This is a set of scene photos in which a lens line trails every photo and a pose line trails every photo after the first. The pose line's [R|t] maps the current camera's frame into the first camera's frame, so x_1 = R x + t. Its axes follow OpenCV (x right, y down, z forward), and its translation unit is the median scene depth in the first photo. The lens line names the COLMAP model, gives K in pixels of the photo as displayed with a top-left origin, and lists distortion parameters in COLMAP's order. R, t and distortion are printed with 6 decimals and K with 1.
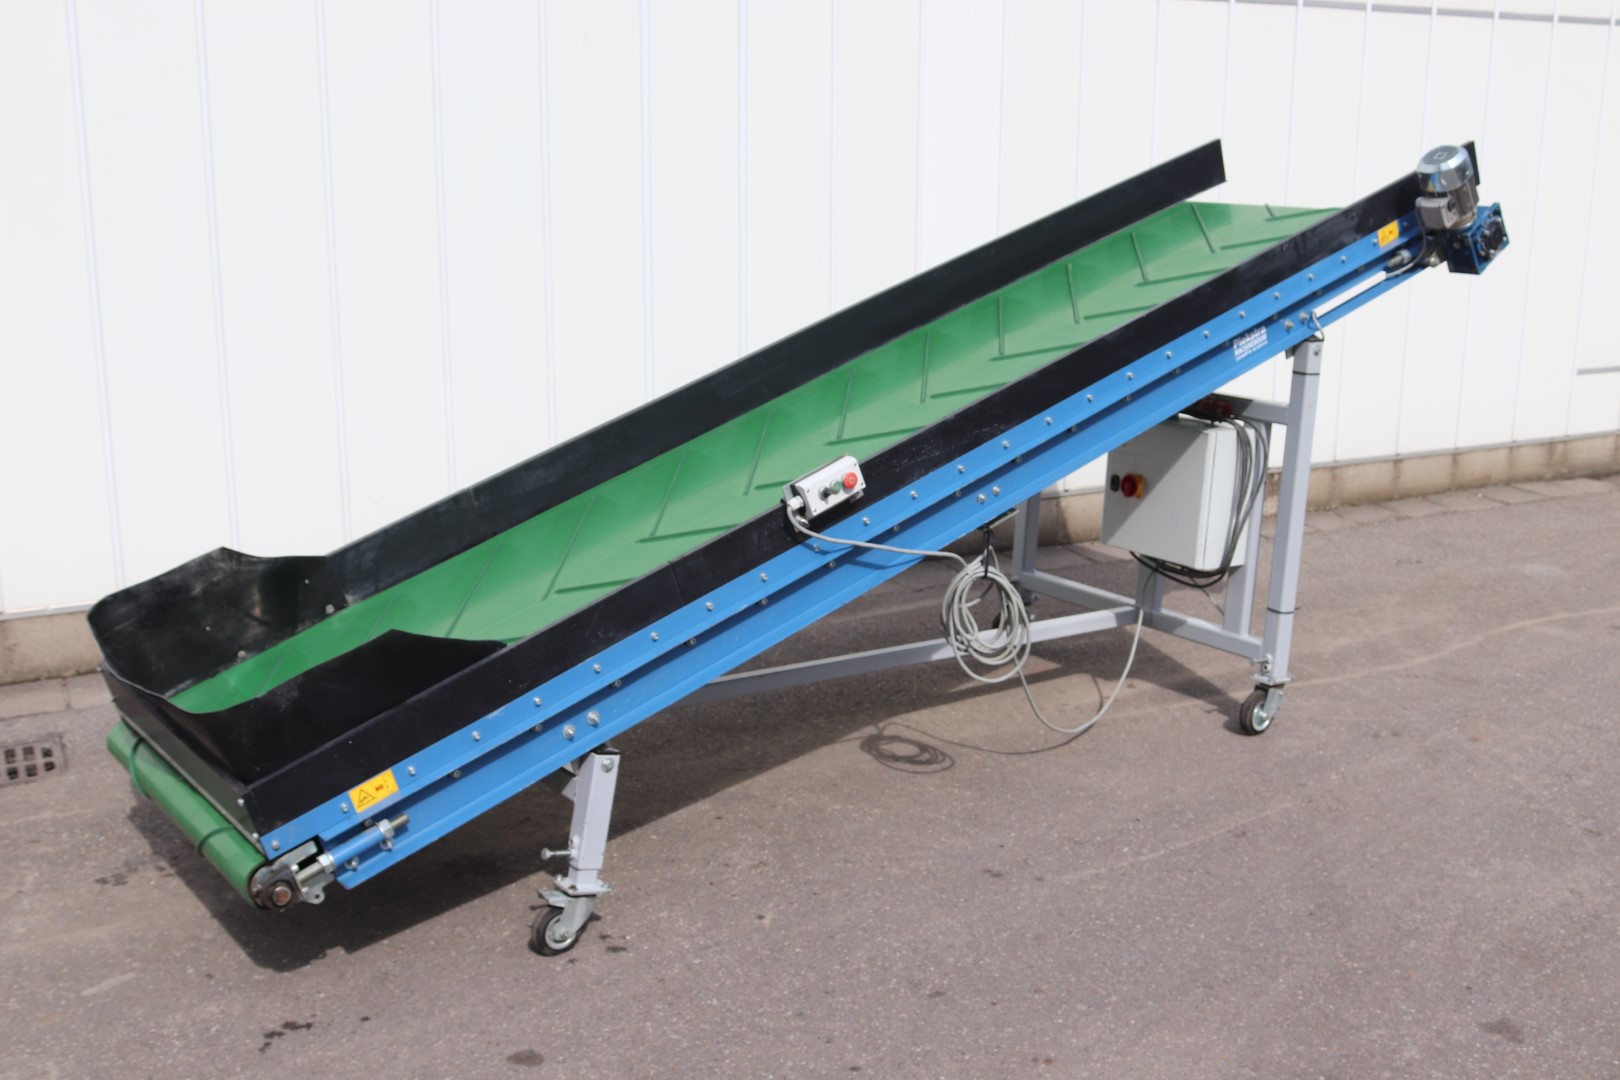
lens RADIAL K [[1727.4, 0, 808.8], [0, 1727.4, 590.7], [0, 0, 1]] dist [-0.102513, 0.013781]
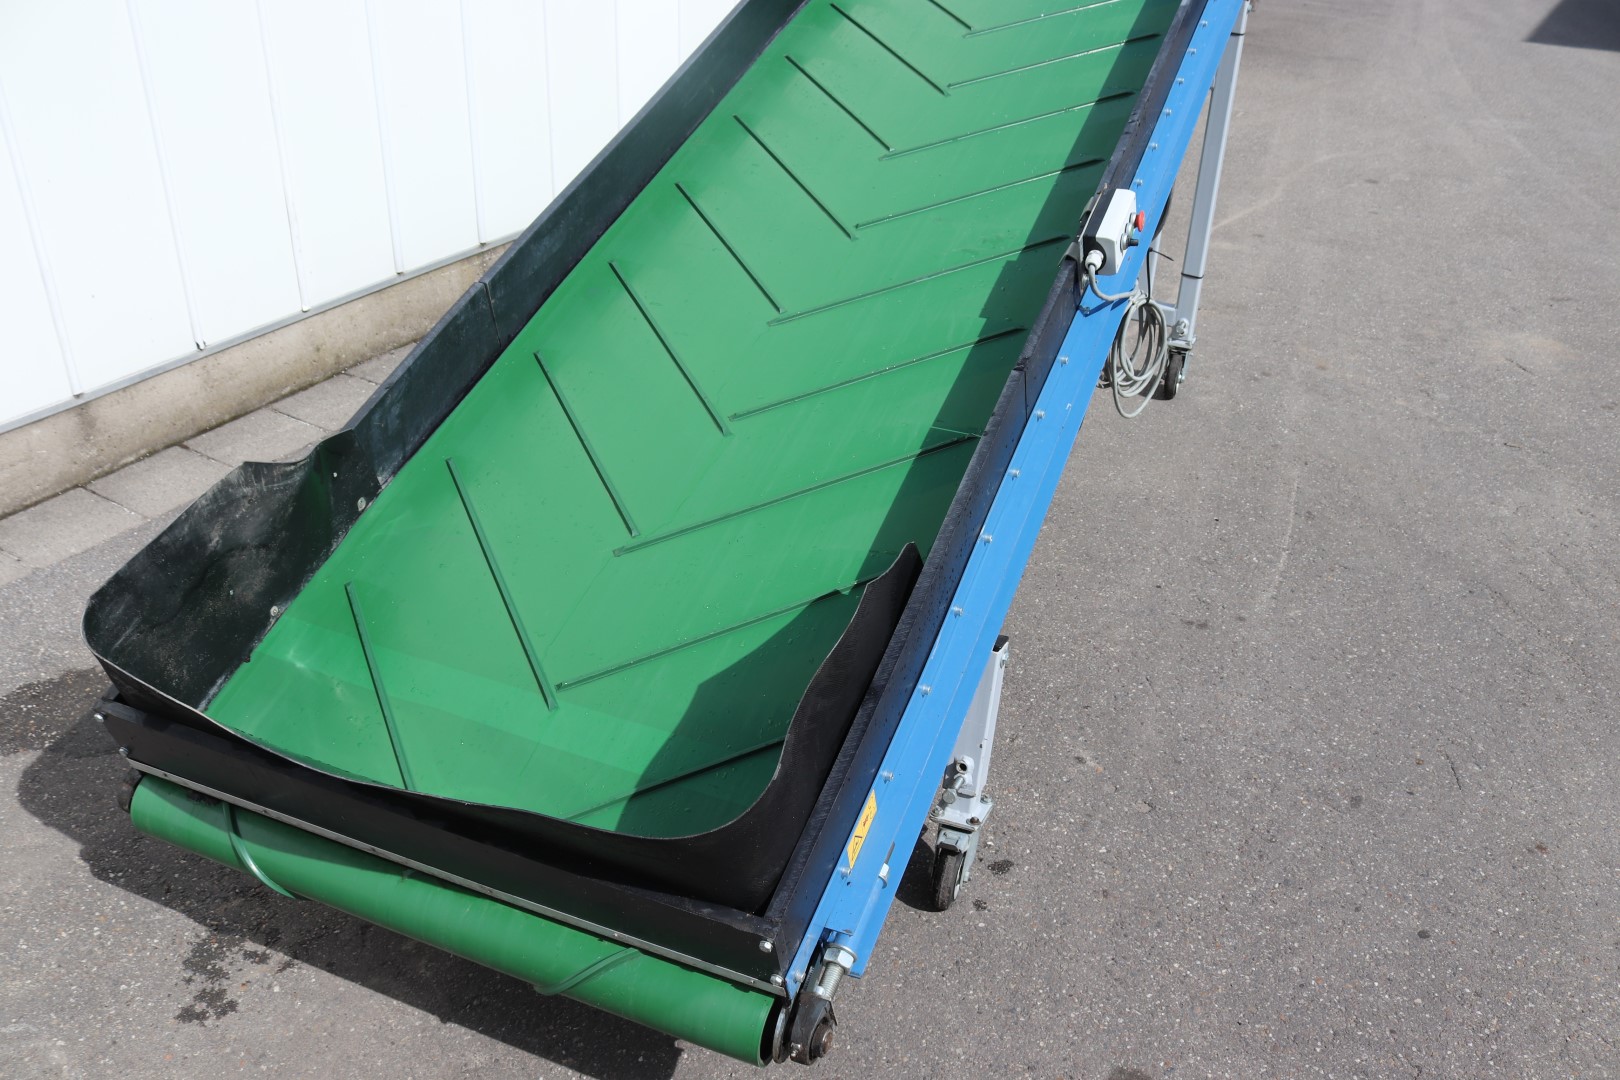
lens RADIAL K [[1360.6, 0, 806.2], [0, 1360.6, 581.7], [0, 0, 1]] dist [-0.174398, 0.148897]
pose [[0.853892, -0.252729, 0.454969, -0.374307], [0.111246, 0.942610, 0.314818, -0.104298], [-0.508422, -0.218207, 0.833002, 0.473364]]
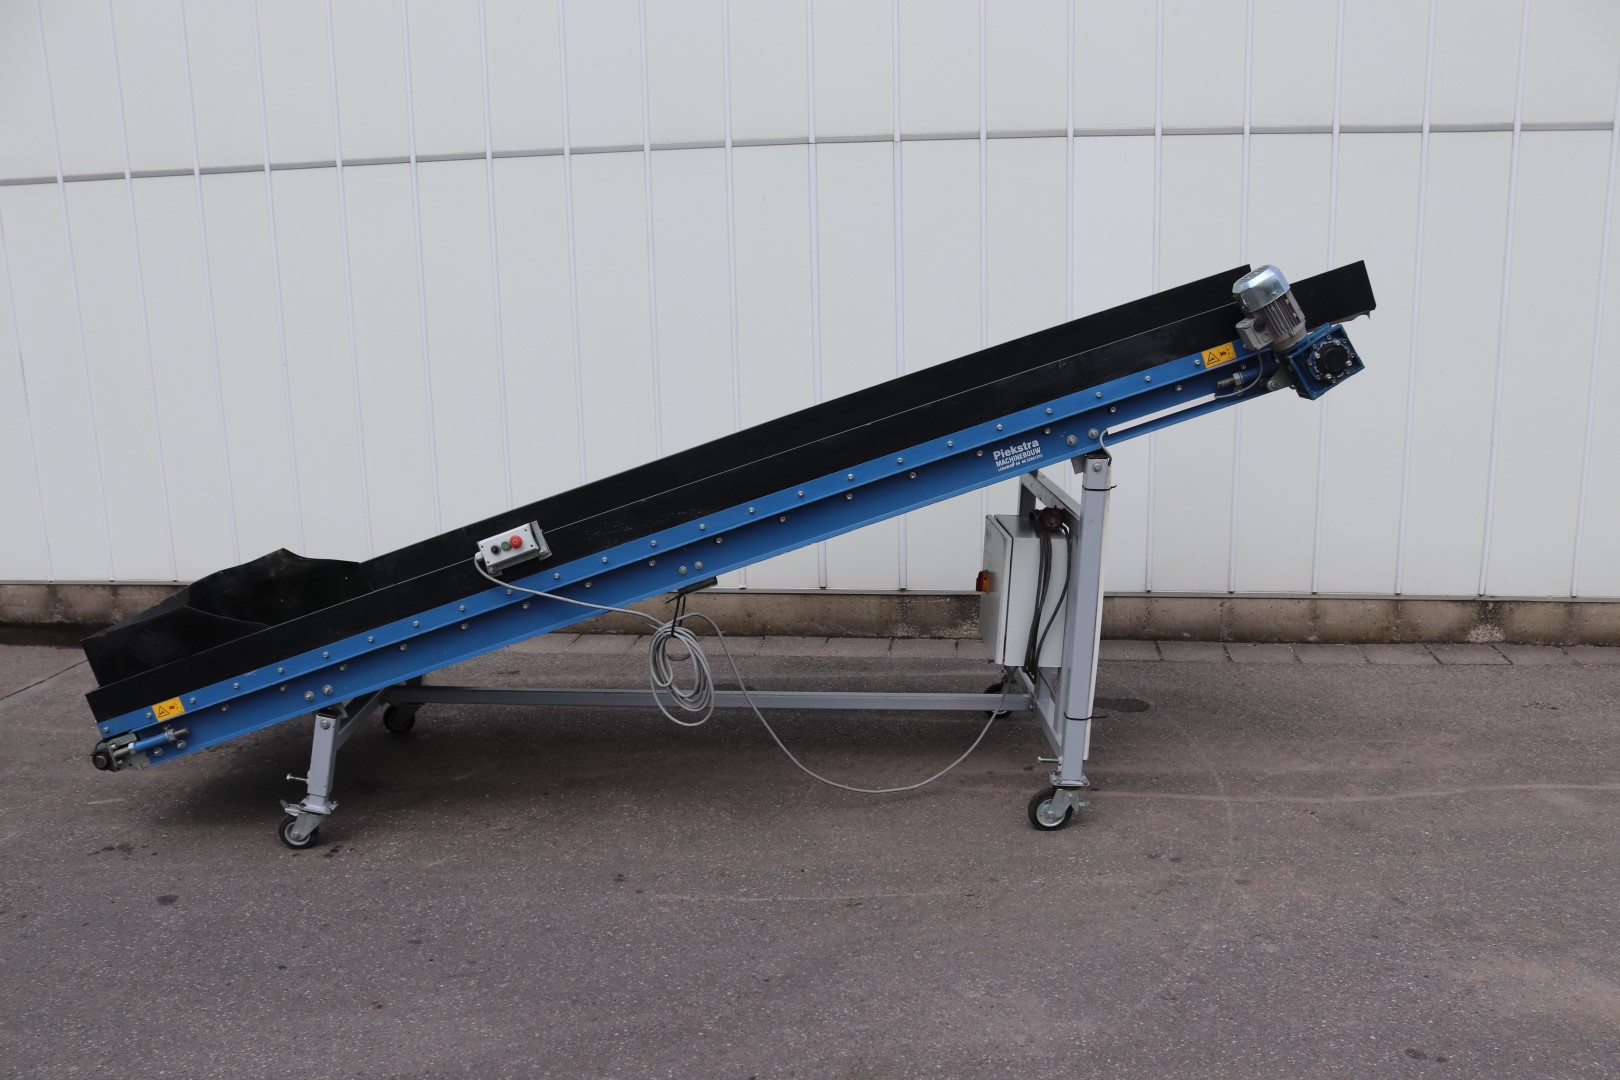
lens RADIAL K [[1360.6, 0, 806.2], [0, 1360.6, 581.7], [0, 0, 1]] dist [-0.174398, 0.148897]
pose [[0.817736, 0.111847, -0.564621, 0.679310], [-0.127358, 0.991784, 0.012012, -0.065618], [0.561326, 0.062087, 0.825263, 0.263854]]
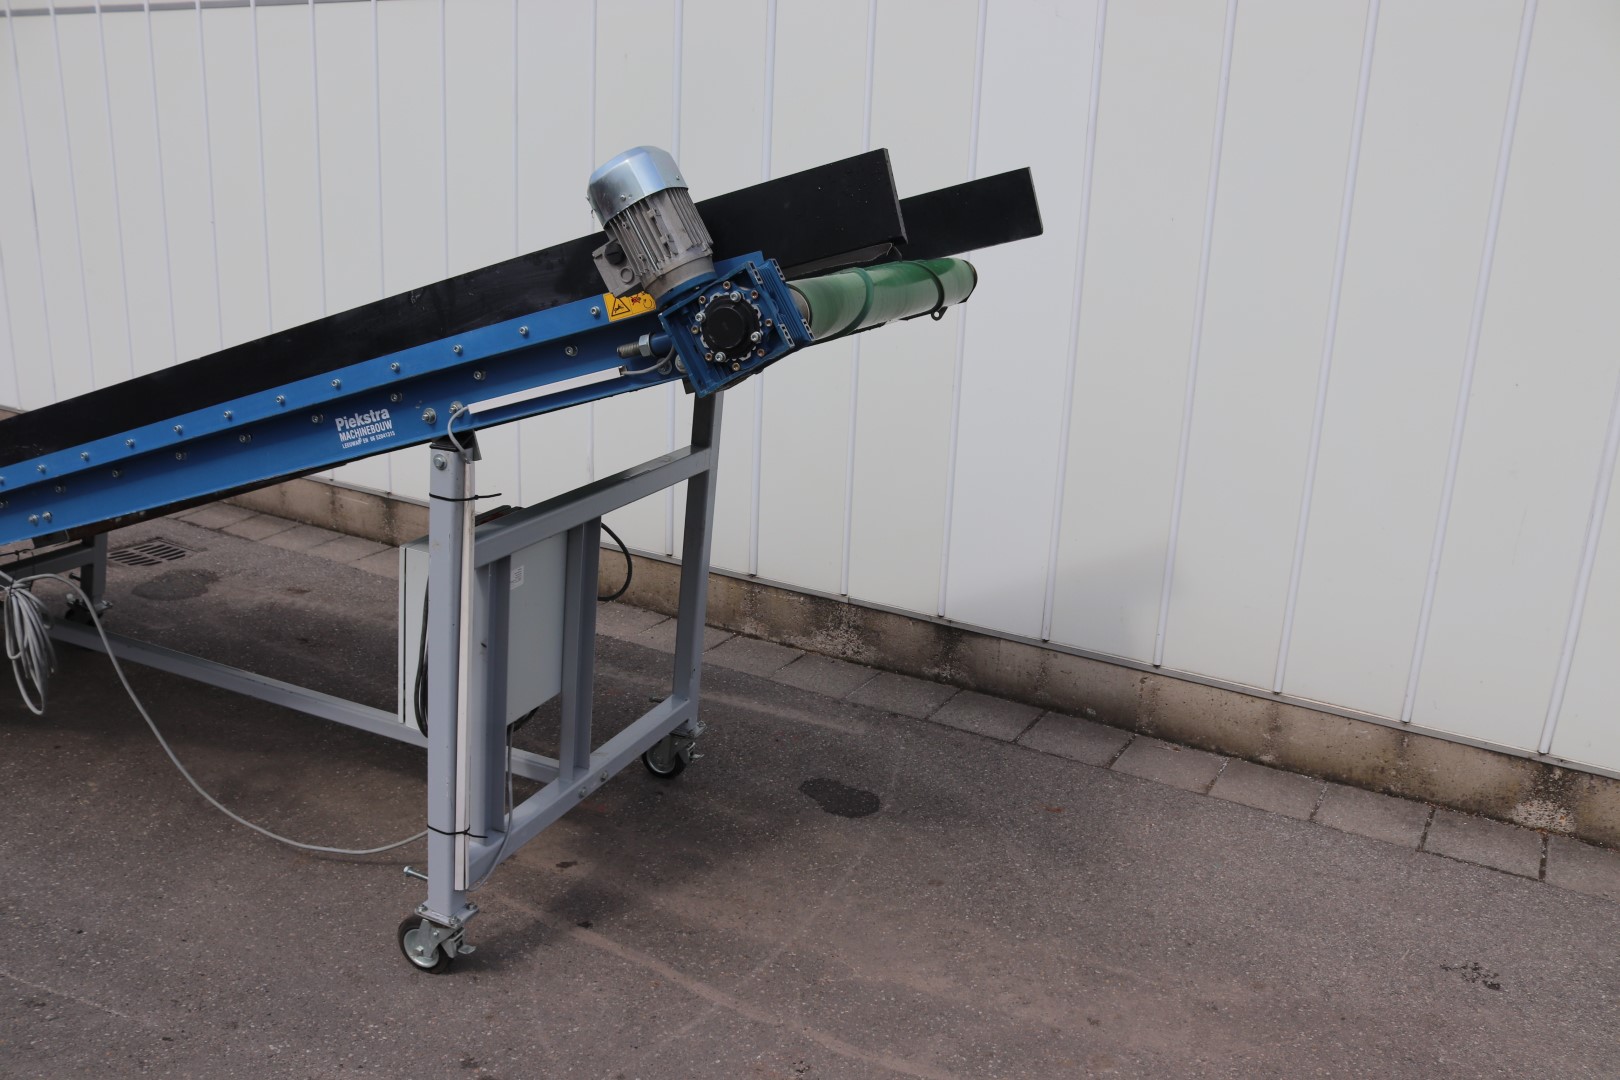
lens RADIAL K [[1360.6, 0, 806.2], [0, 1360.6, 581.7], [0, 0, 1]] dist [-0.174398, 0.148897]
pose [[0.531437, 0.277782, -0.800257, 0.870506], [-0.263463, 0.952052, 0.155511, -0.234173], [0.805085, 0.128194, 0.579141, 0.902792]]
